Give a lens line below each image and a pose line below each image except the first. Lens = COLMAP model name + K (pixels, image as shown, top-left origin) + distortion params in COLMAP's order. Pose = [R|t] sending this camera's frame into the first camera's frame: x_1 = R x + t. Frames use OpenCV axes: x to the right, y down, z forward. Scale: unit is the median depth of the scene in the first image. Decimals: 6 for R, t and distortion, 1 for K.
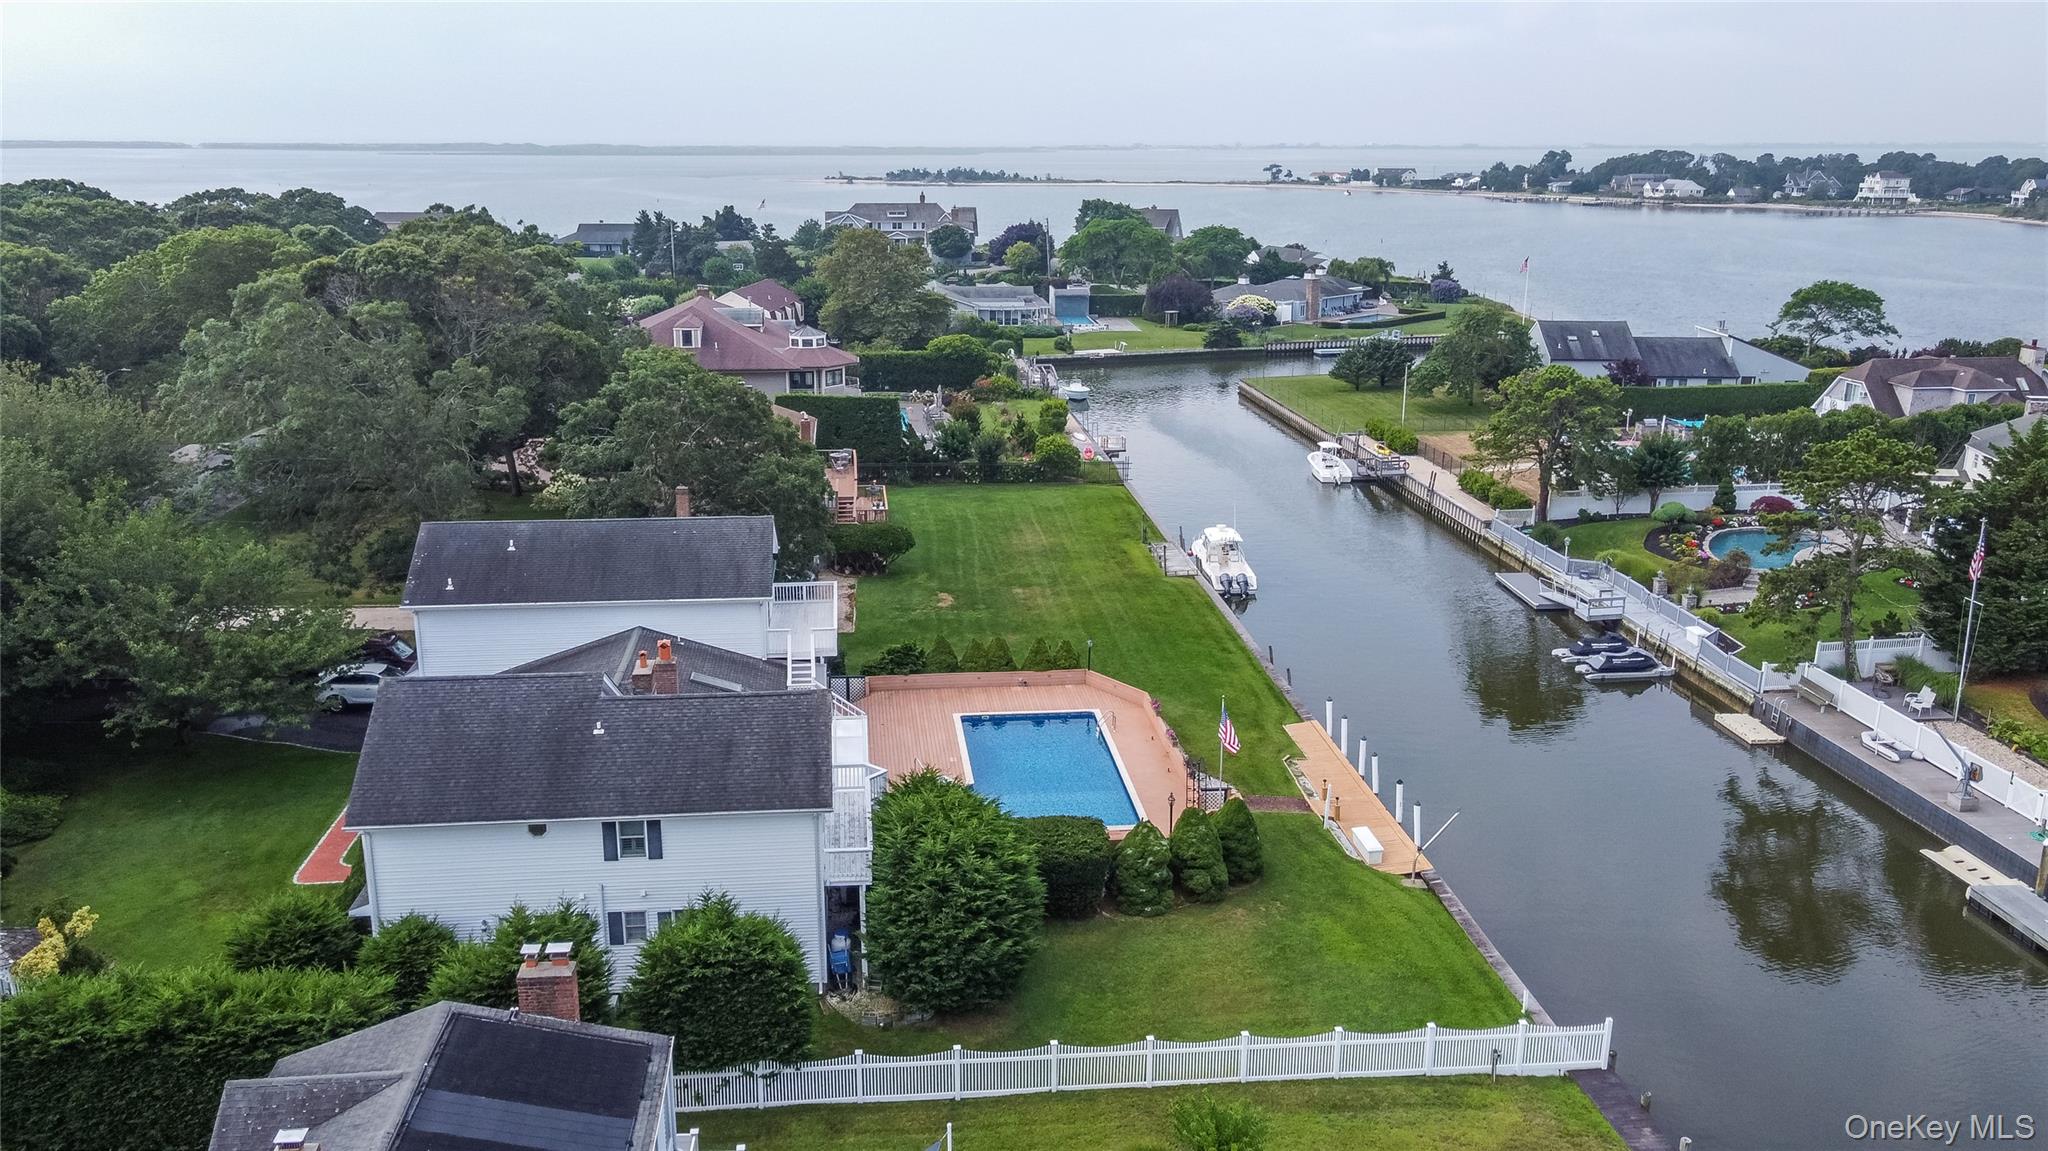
lens RADIAL K [[1564.9, 0, 1013.7], [0, 1564.9, 573.9], [0, 0, 1]] dist [0.007523, 0.011380]
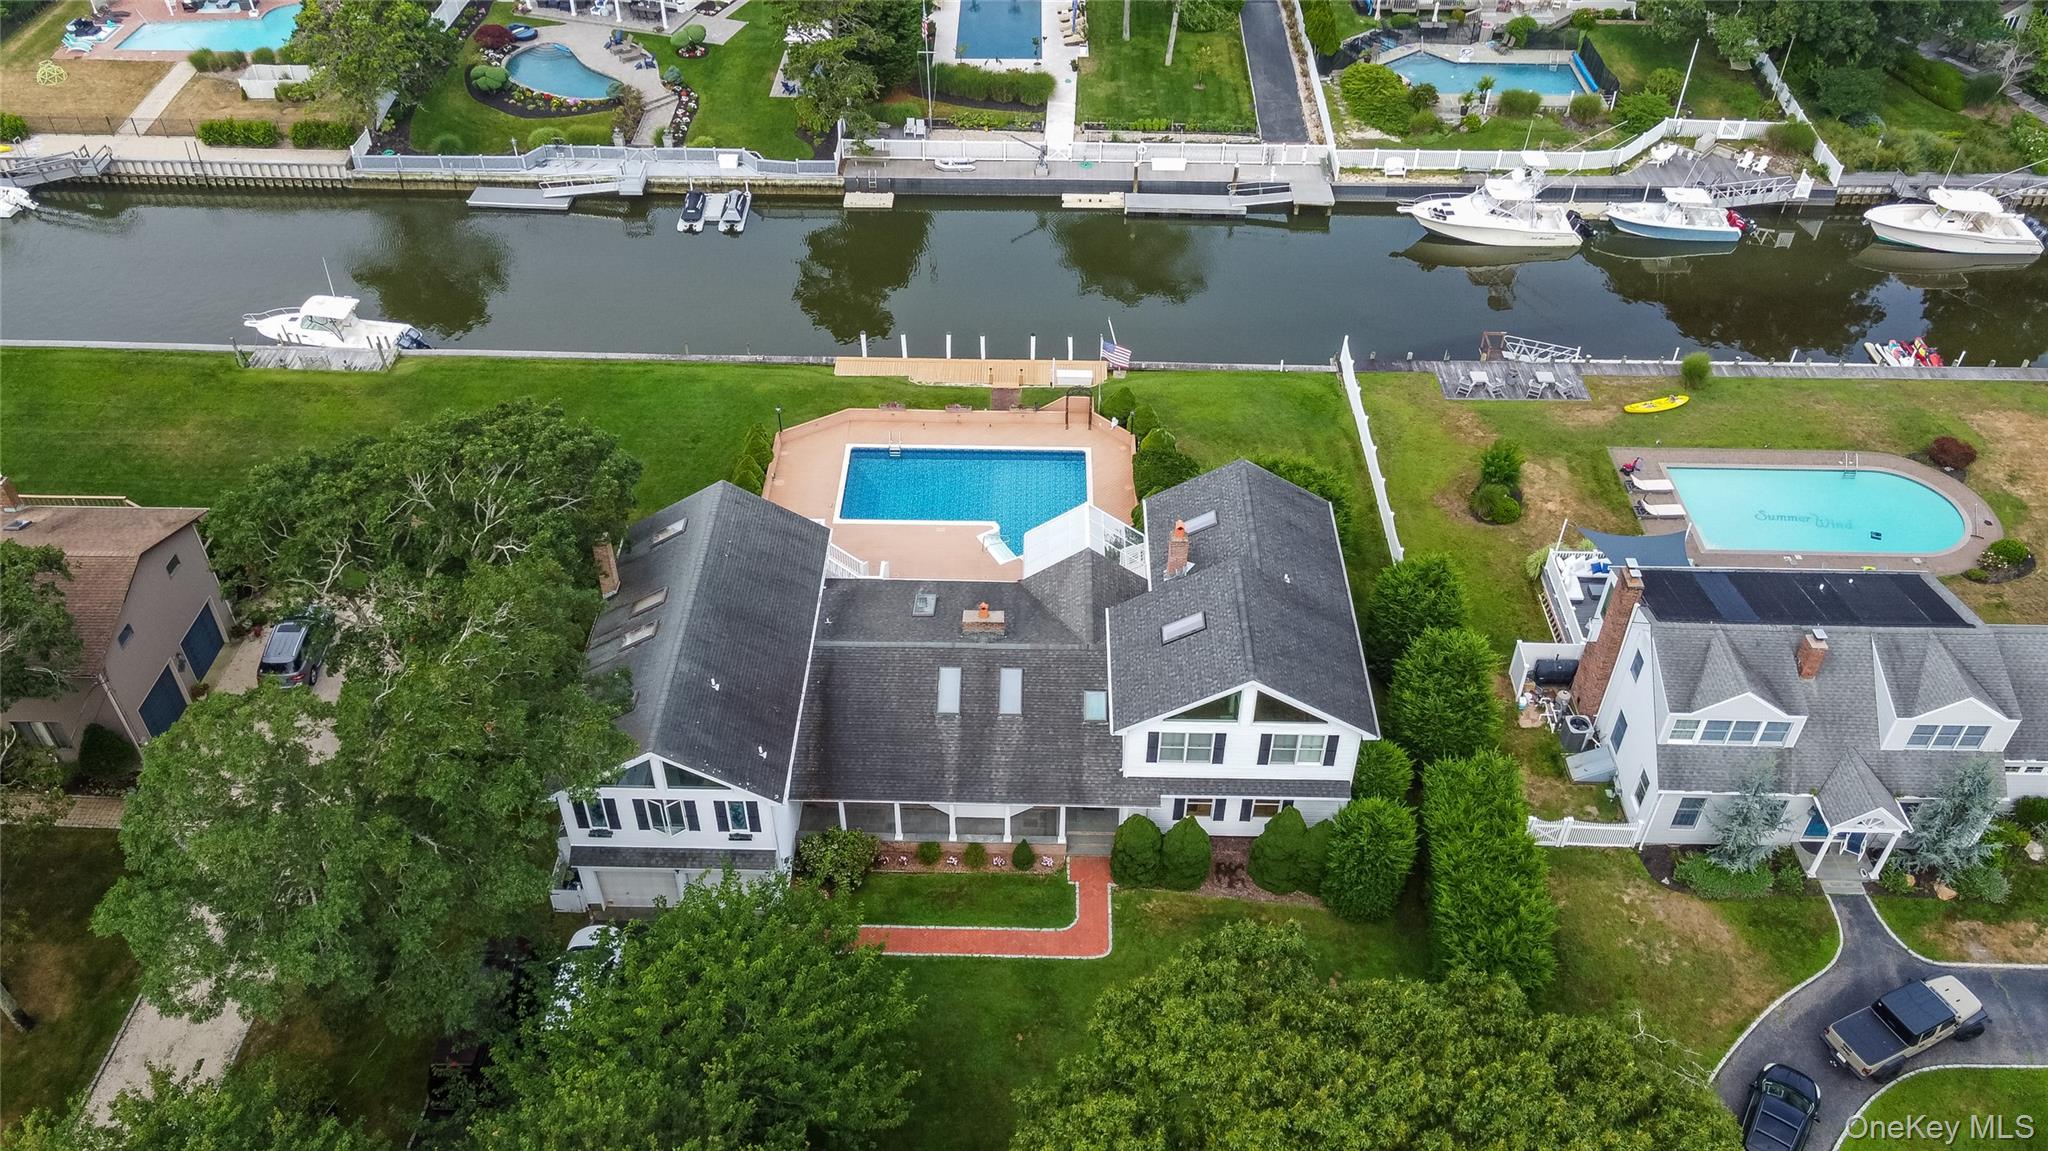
lens RADIAL K [[1551.1, 0, 1012.4], [0, 1551.1, 575.0], [0, 0, 1]] dist [-0.006167, 0.056275]
pose [[0.127833, -0.648466, 0.750434, -0.587959], [0.267636, 0.751126, 0.603474, -0.343712], [-0.955003, 0.123700, 0.269571, 0.412751]]
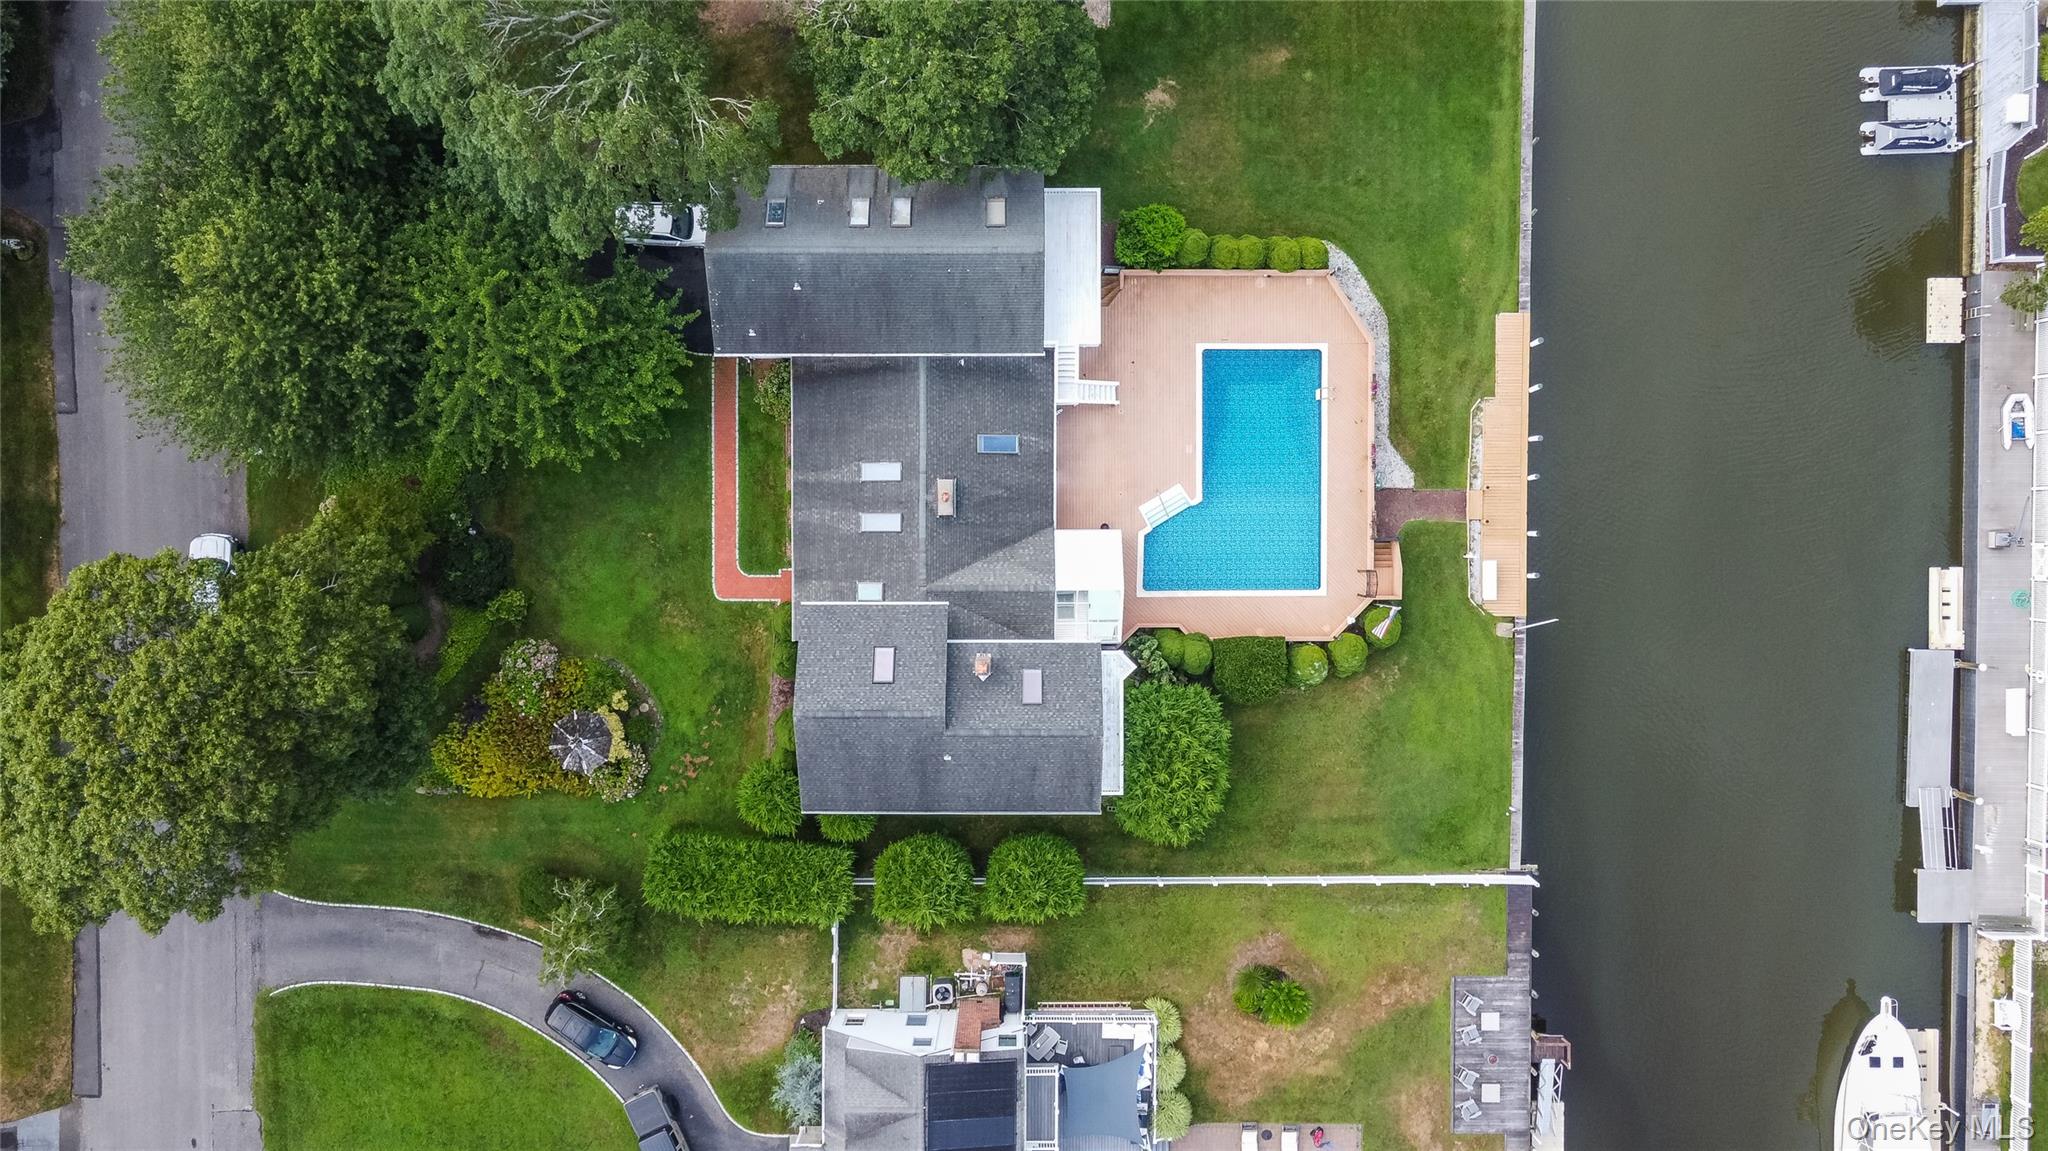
lens RADIAL K [[1564.9, 0, 1013.7], [0, 1564.9, 573.9], [0, 0, 1]] dist [0.007523, 0.011380]
pose [[0.994404, 0.105555, 0.004385, -0.107475], [-0.030609, 0.248131, 0.968243, -0.656114], [0.101115, -0.962959, 0.249973, 0.379398]]
